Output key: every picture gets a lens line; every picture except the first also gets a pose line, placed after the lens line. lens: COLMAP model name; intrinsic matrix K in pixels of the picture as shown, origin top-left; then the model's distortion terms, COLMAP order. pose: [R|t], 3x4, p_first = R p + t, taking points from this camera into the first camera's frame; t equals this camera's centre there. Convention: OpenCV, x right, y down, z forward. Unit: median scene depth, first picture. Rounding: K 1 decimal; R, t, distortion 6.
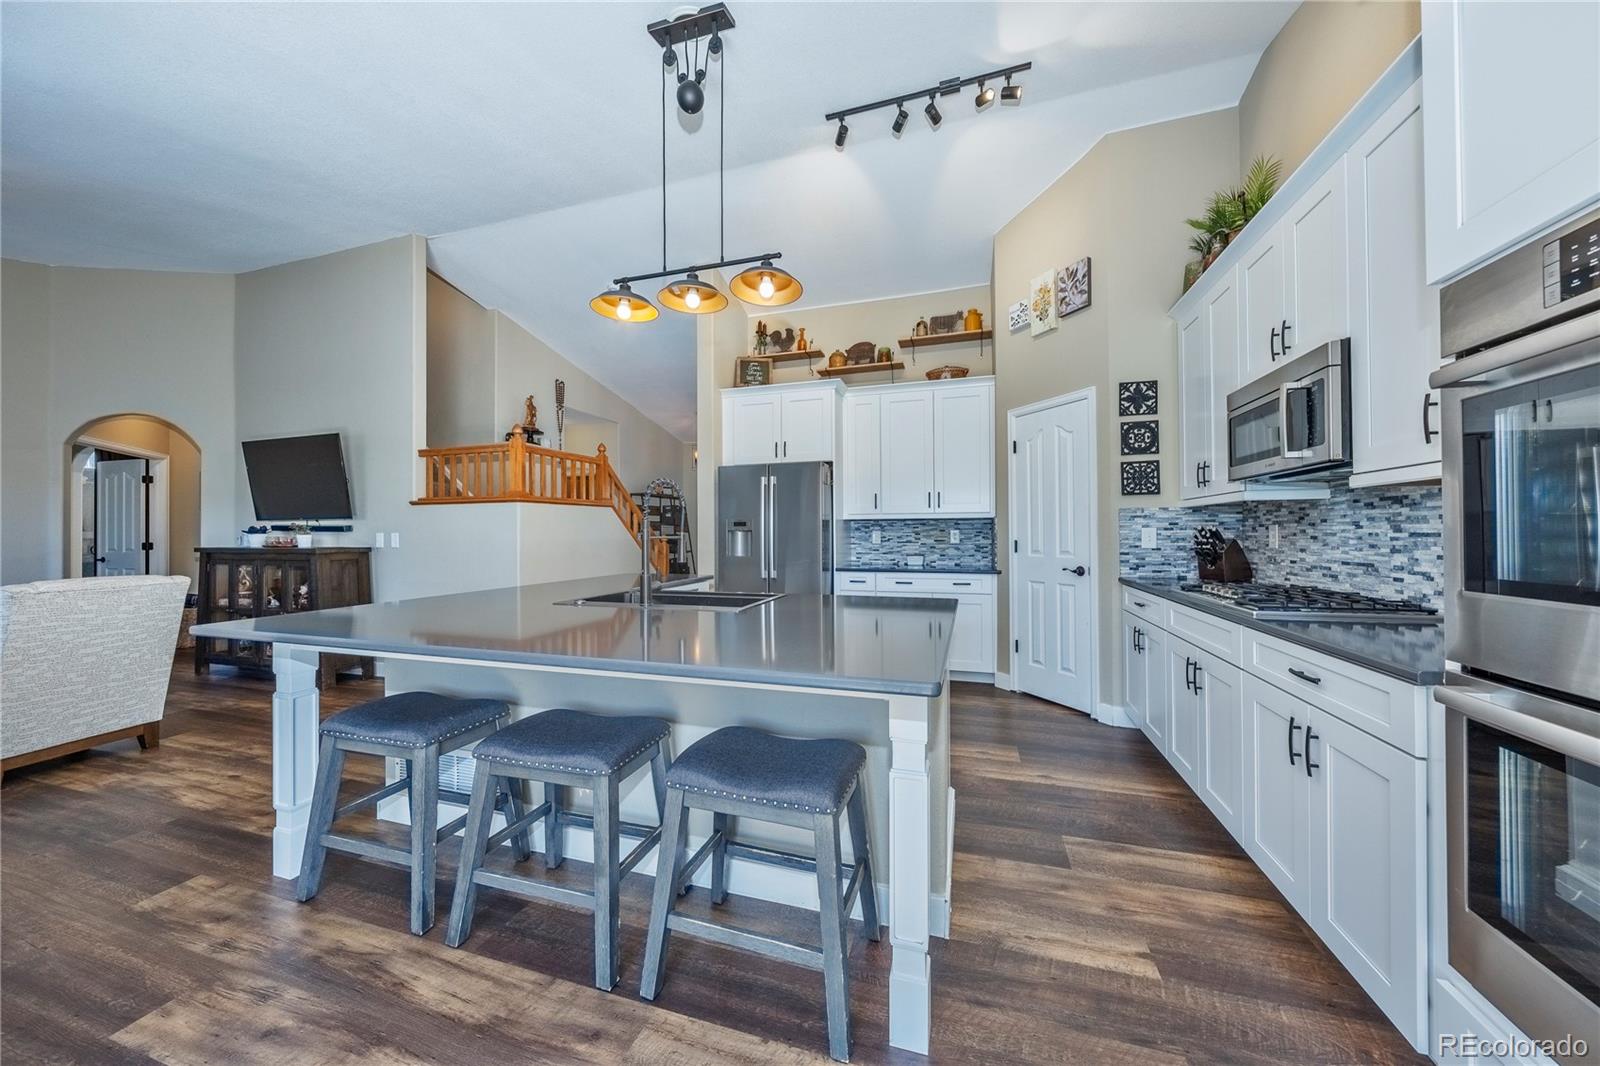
lens RADIAL K [[550.2, 0, 806.6], [0, 550.2, 529.4], [0, 0, 1]] dist [-0.001908, -0.000050]
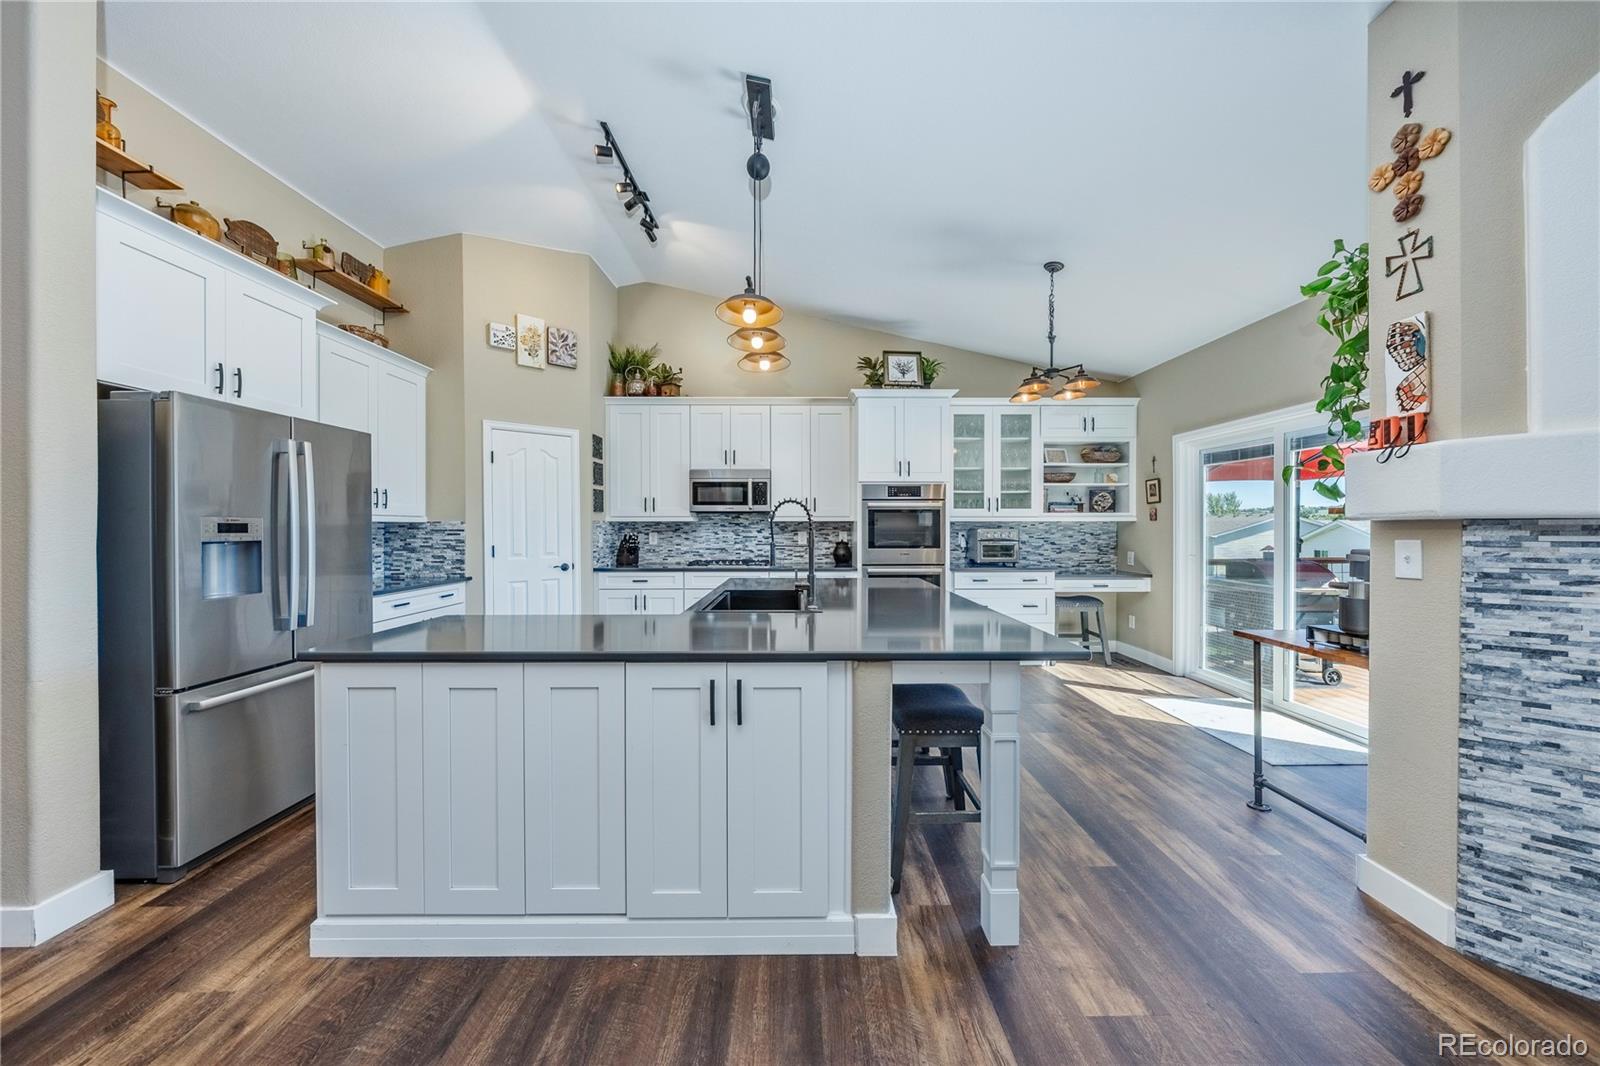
lens RADIAL K [[550.2, 0, 801.9], [0, 550.2, 533.0], [0, 0, 1]] dist [-0.001908, -0.000050]
pose [[-0.309207, -0.003127, 0.950990, -1.241642], [-0.004062, 0.999990, 0.001967, -0.013750], [-0.950986, -0.003254, -0.309216, 1.172180]]
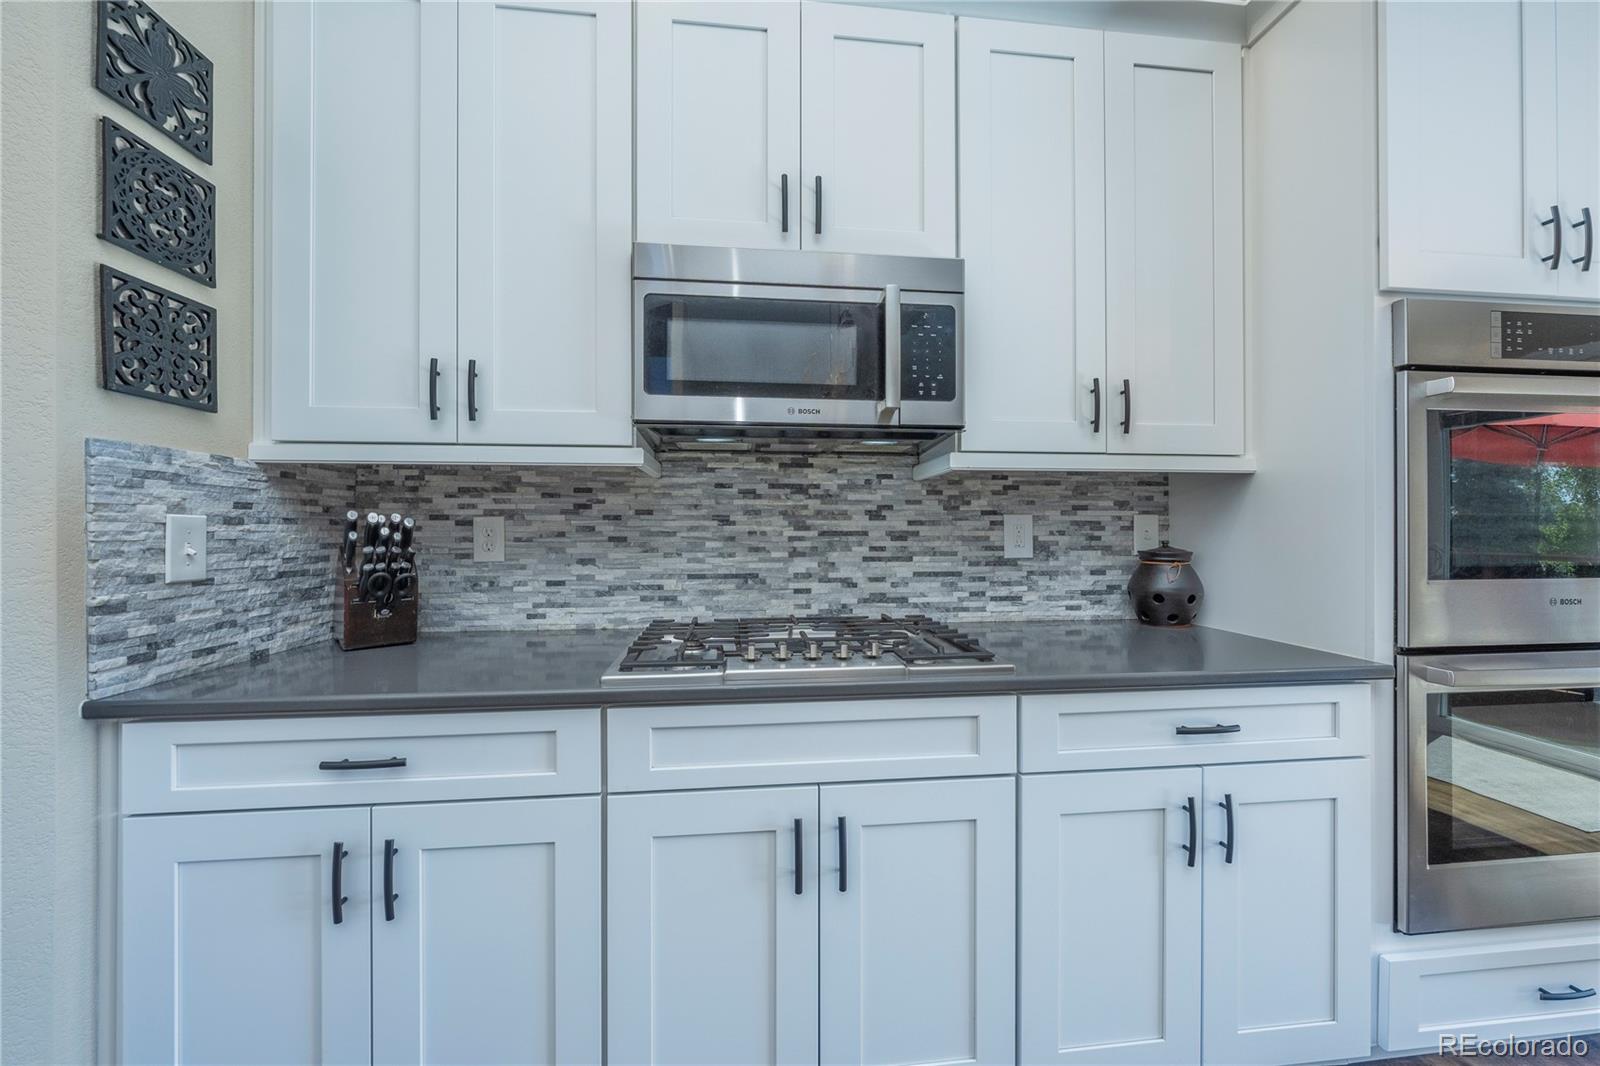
lens RADIAL K [[569.4, 0, 798.4], [0, 569.4, 514.0], [0, 0, 1]] dist [0.004051, 0.000164]
pose [[-0.390142, 0.032221, 0.920191, 0.244893], [-0.003939, 0.999320, -0.036662, 0.008728], [-0.920746, -0.017928, -0.389750, 1.003142]]
